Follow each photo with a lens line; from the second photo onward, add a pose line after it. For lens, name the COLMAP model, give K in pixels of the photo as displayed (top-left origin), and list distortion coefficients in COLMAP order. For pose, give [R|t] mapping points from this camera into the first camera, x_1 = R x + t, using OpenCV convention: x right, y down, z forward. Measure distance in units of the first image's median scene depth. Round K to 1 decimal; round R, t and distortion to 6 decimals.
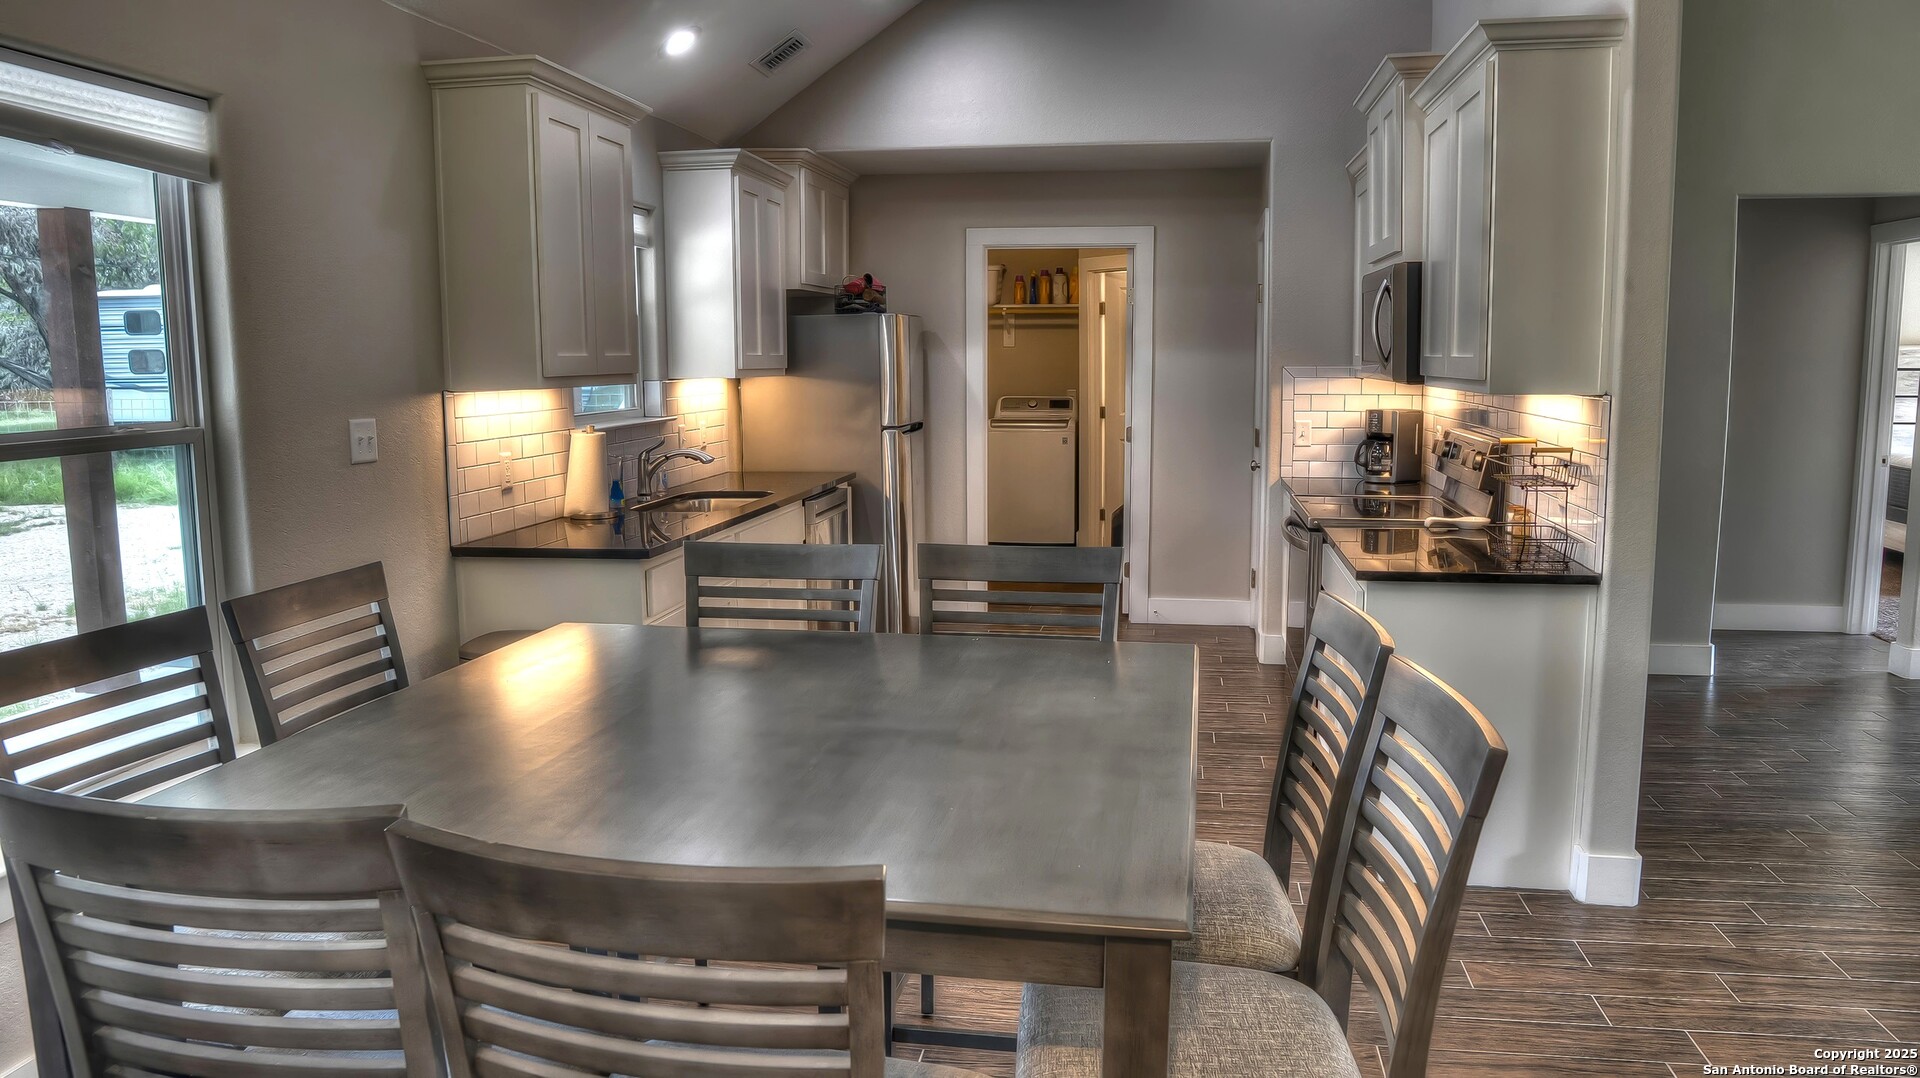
lens RADIAL K [[1309.2, 0, 960.0], [0, 1309.2, 539.0], [0, 0, 1]] dist [-0.105455, 0.097026]
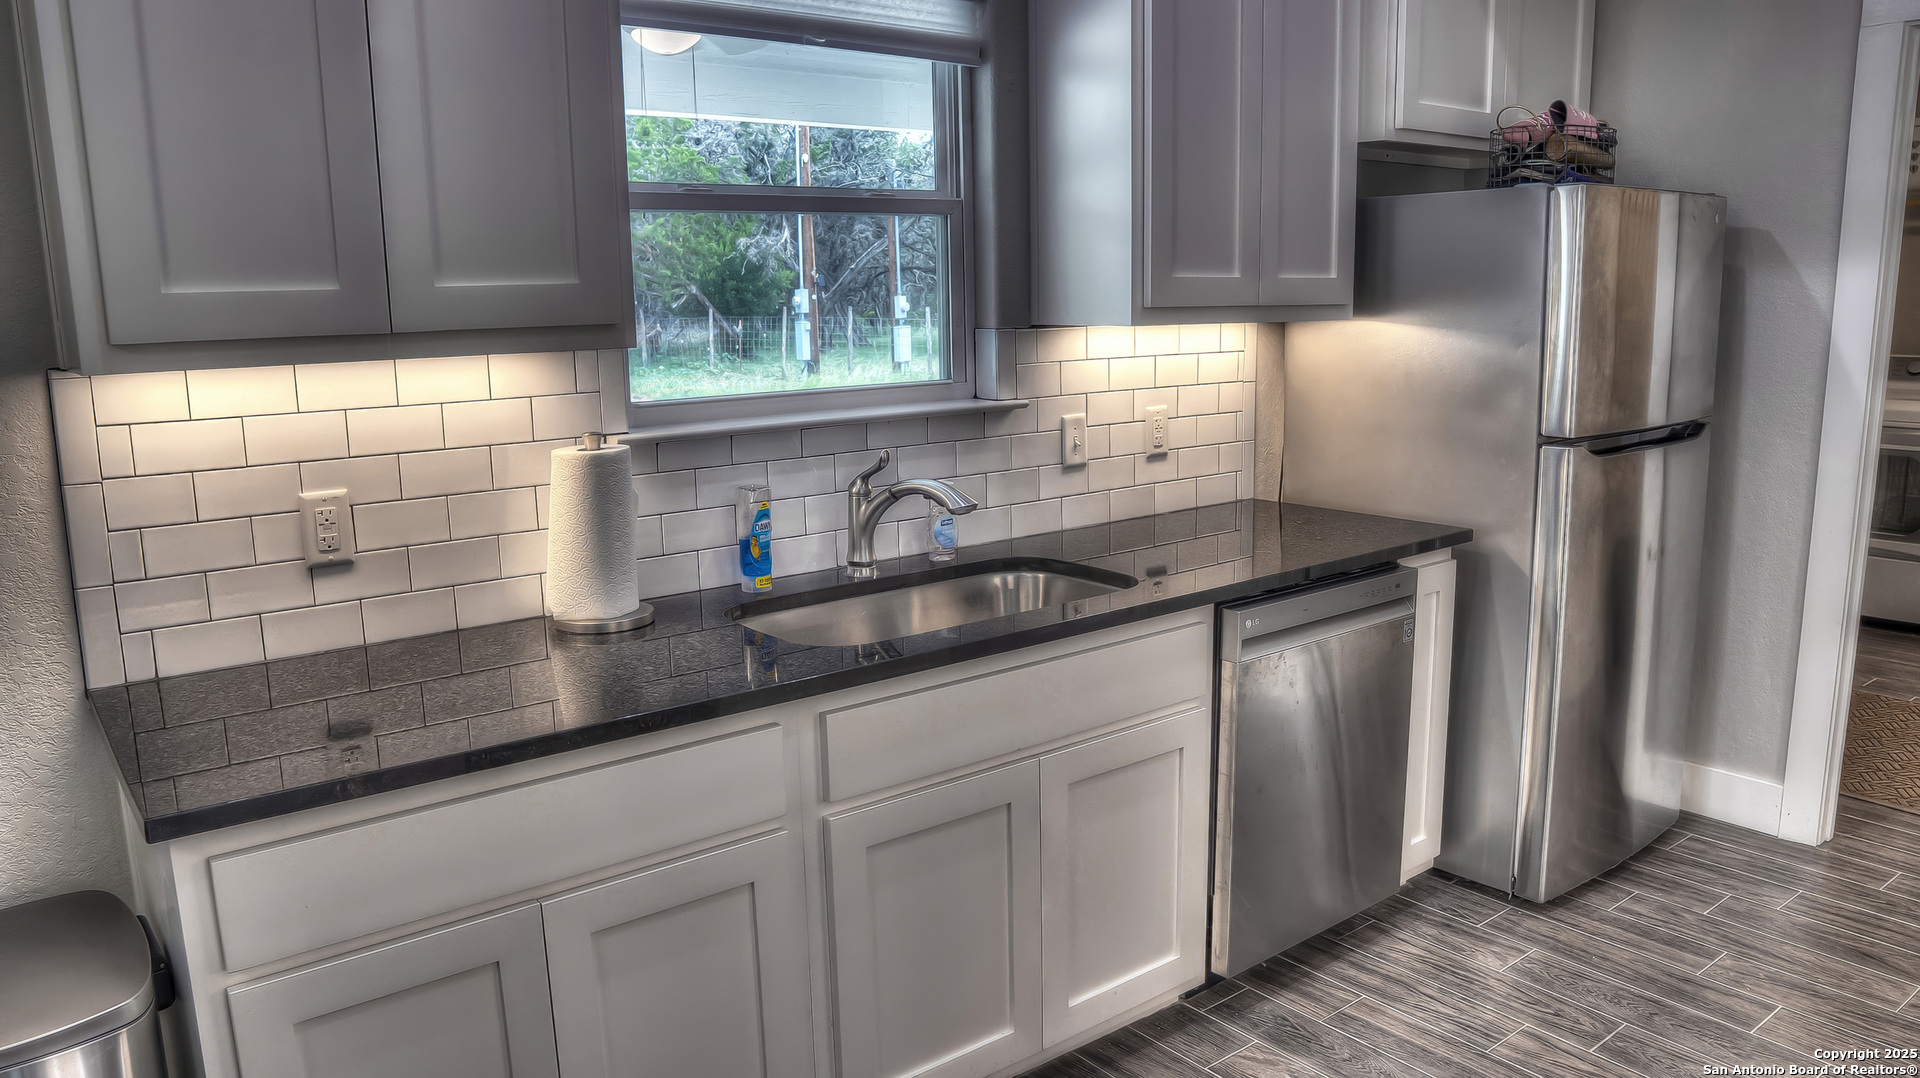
lens RADIAL K [[1309.2, 0, 960.0], [0, 1309.2, 539.0], [0, 0, 1]] dist [-0.105455, 0.097026]
pose [[0.731535, 0.131206, -0.669060, 0.091850], [-0.088162, 0.991274, 0.097999, -0.072019], [0.676080, -0.012704, 0.736719, 0.495255]]
